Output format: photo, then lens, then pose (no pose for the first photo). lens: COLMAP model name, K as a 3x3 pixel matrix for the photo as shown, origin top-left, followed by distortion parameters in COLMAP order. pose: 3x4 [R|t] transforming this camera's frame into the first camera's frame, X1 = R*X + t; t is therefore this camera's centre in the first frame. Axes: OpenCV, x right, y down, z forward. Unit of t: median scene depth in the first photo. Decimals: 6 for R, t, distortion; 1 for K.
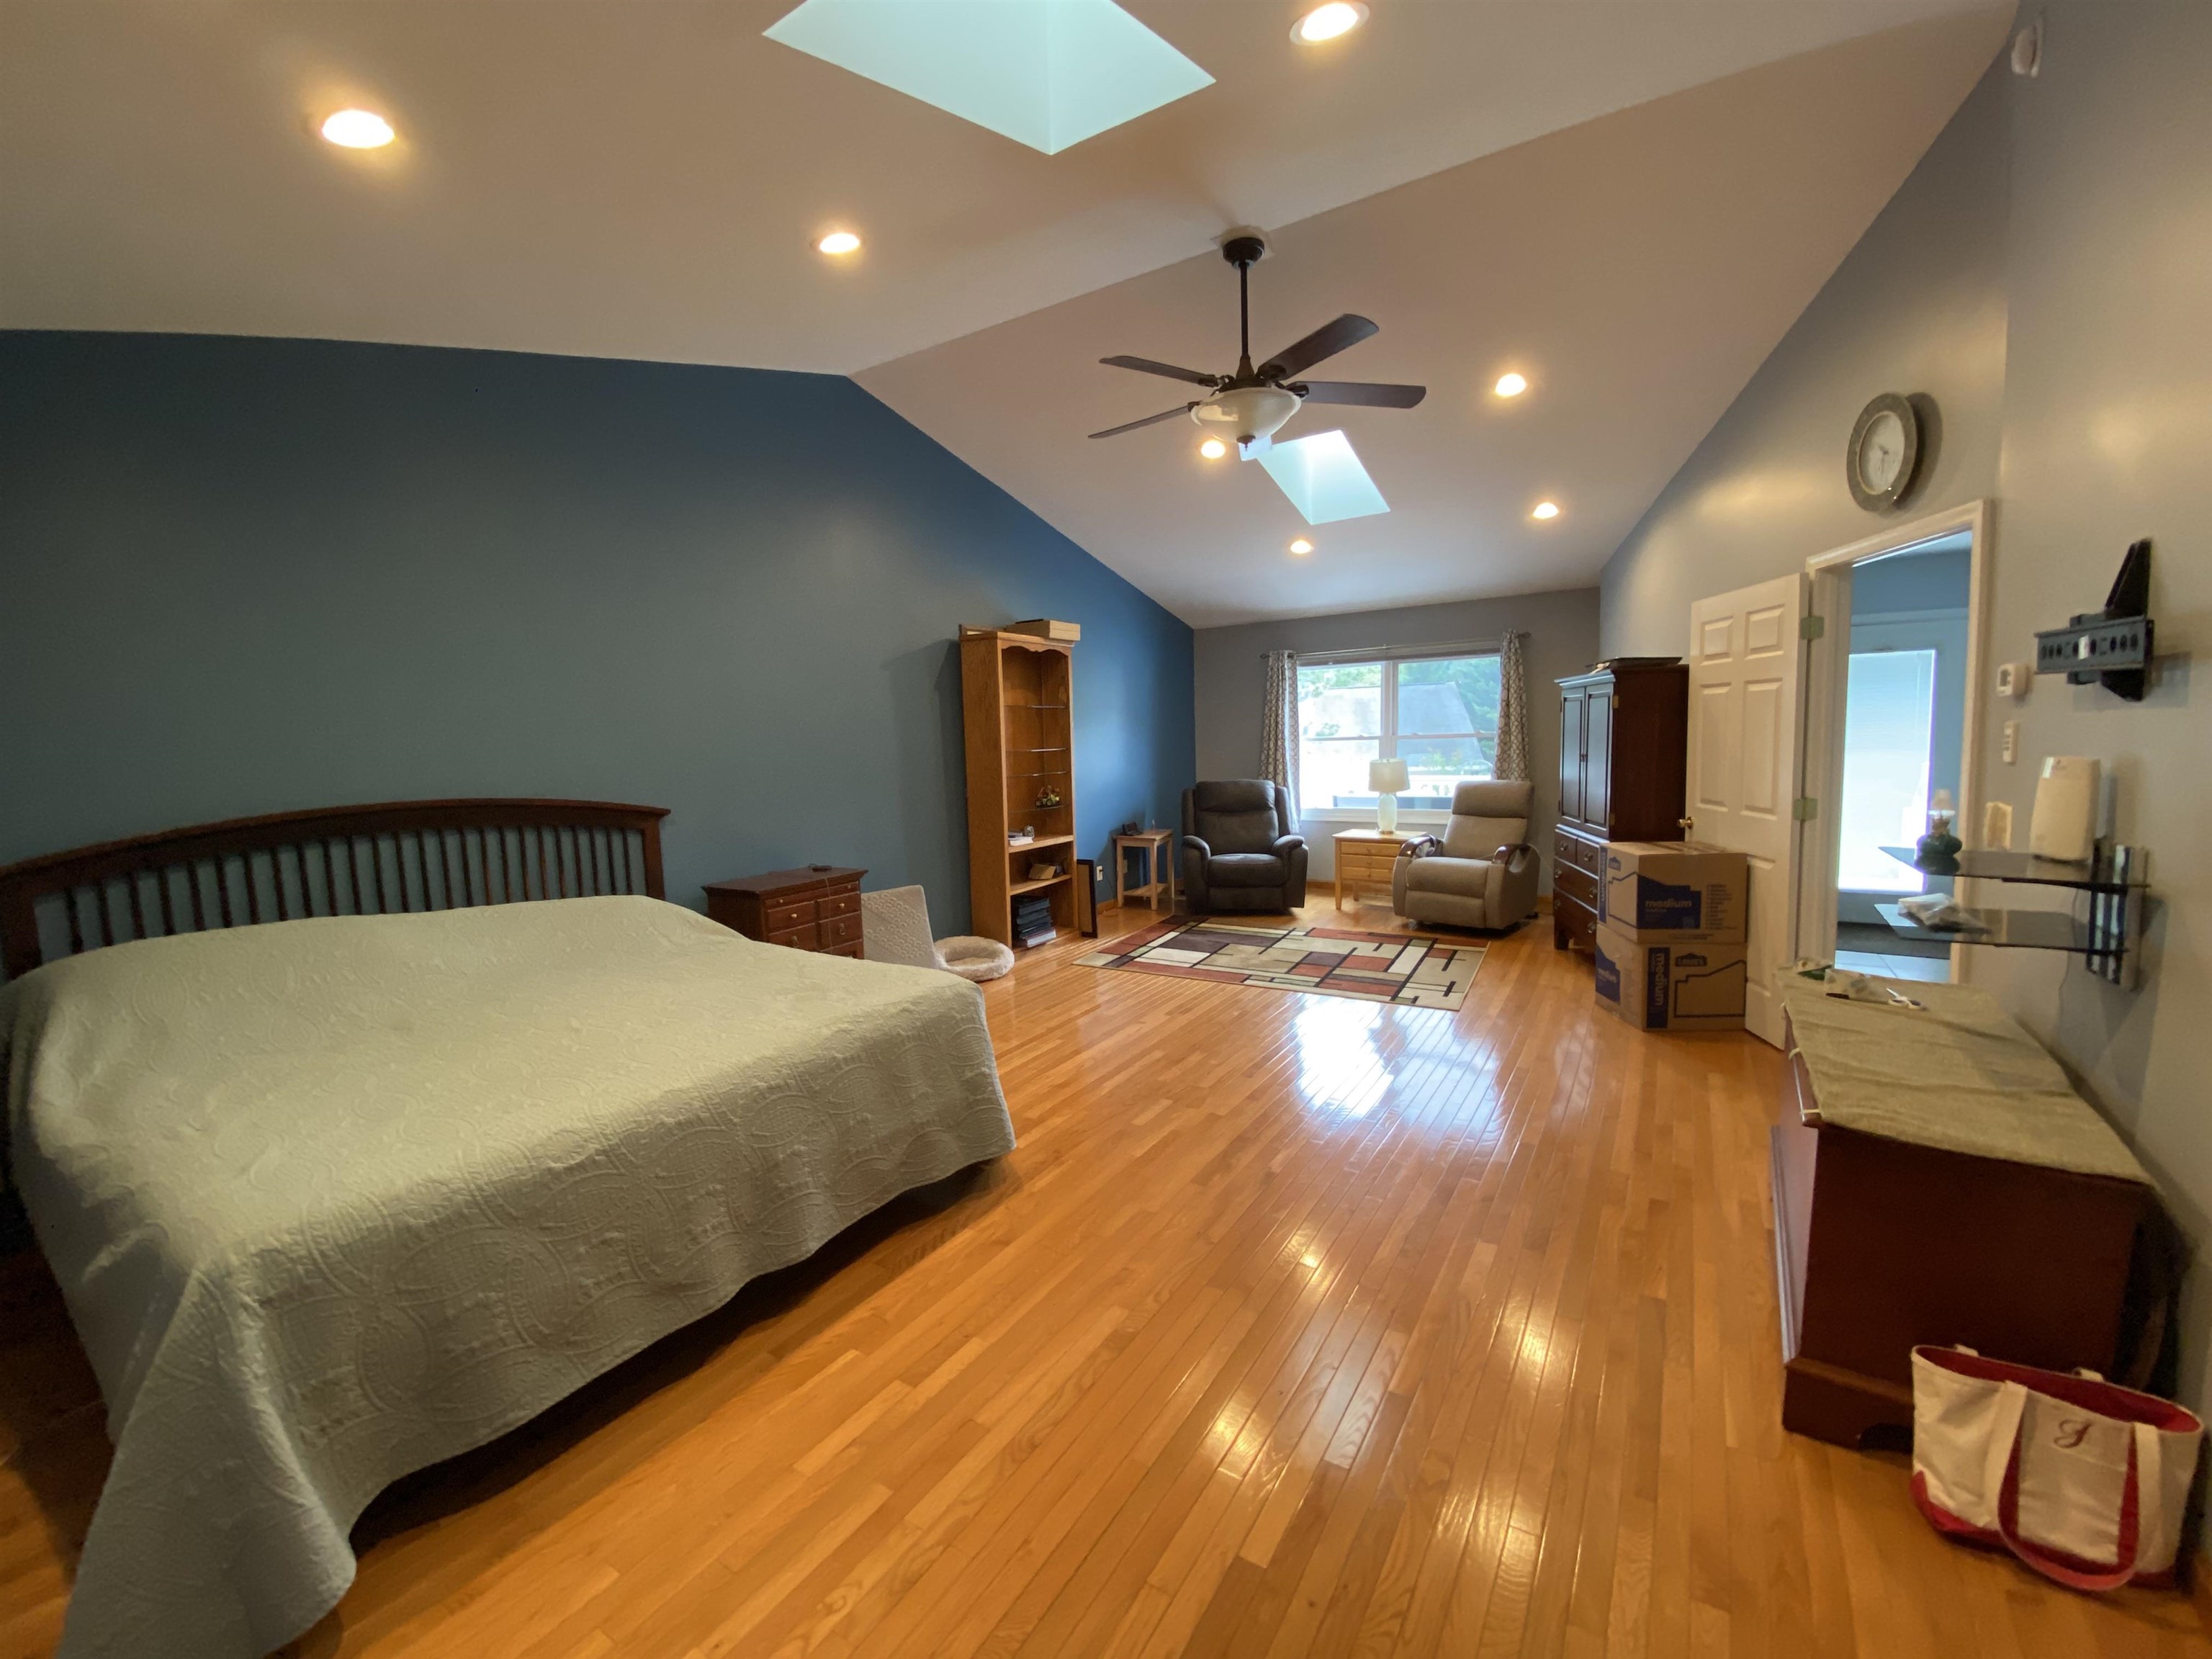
lens RADIAL K [[892.9, 0, 1106.4], [0, 892.9, 826.4], [0, 0, 1]] dist [0.024673, -0.023087]
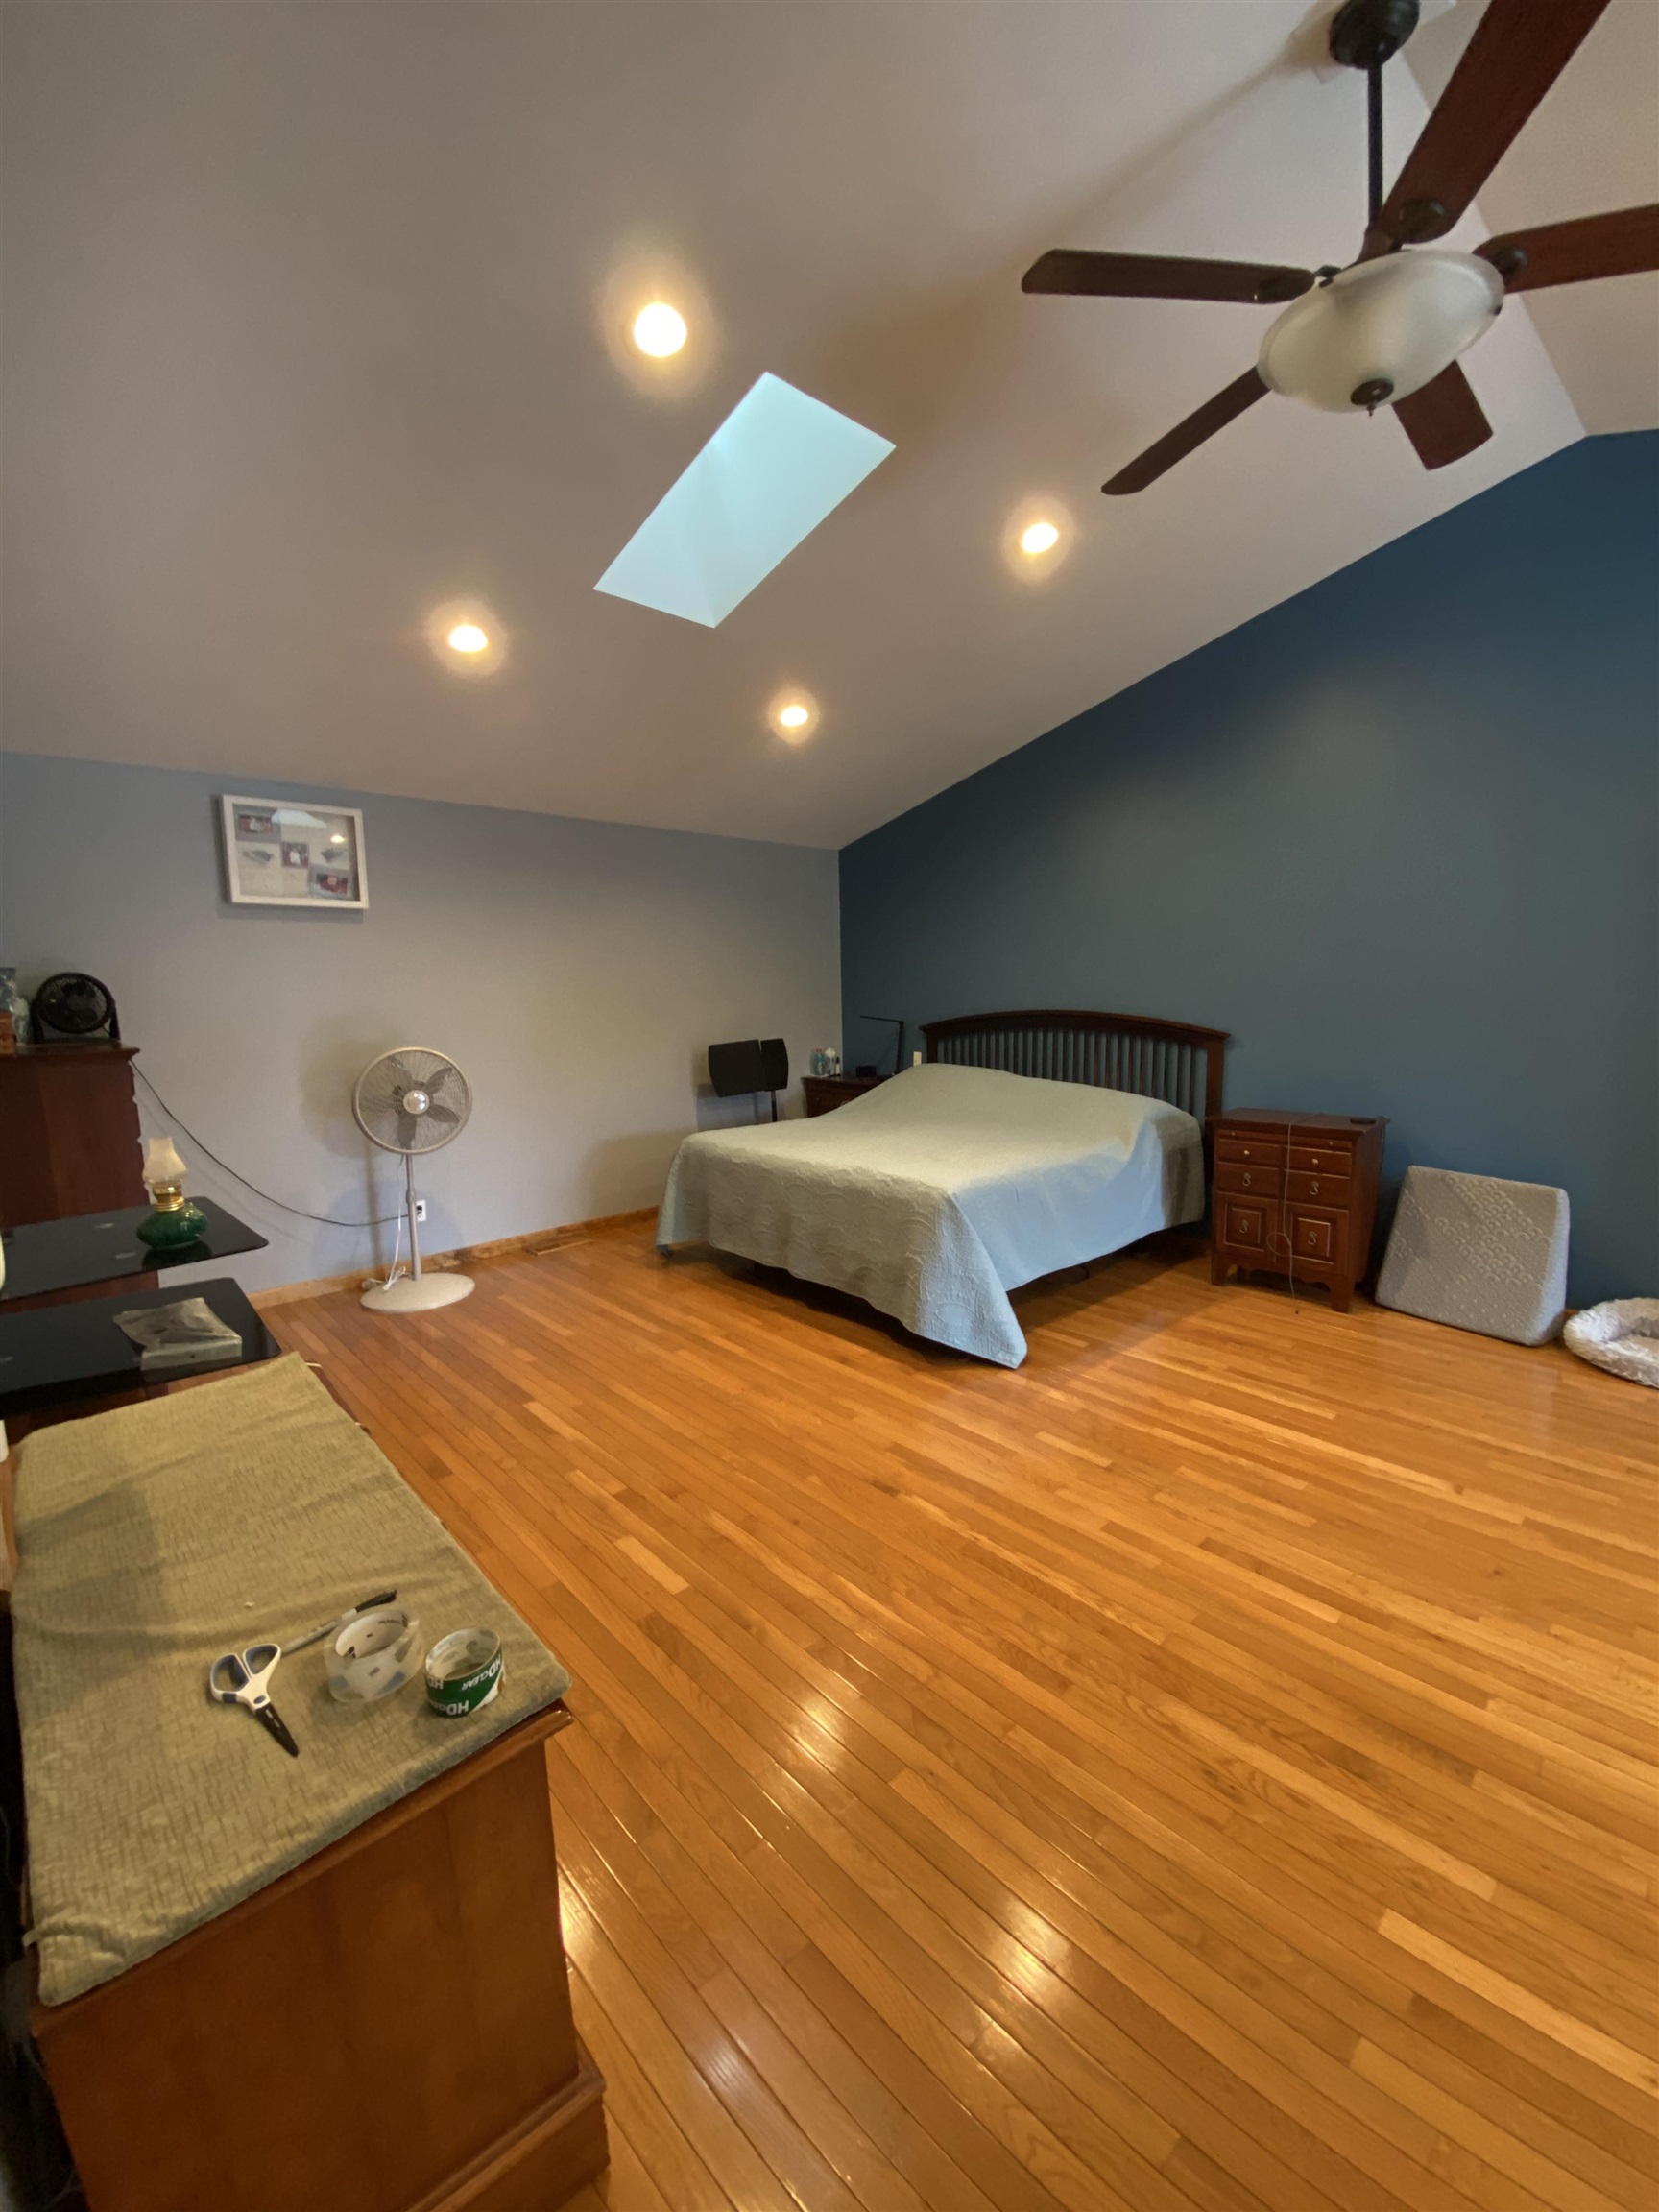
lens RADIAL K [[892.9, 0, 830.3], [0, 892.9, 1103.6], [0, 0, 1]] dist [0.024673, -0.023087]
pose [[-0.256578, 0.163011, -0.952678, 0.837386], [-0.071299, 0.979797, 0.186854, -0.126246], [0.963890, 0.115867, -0.239771, 0.947866]]
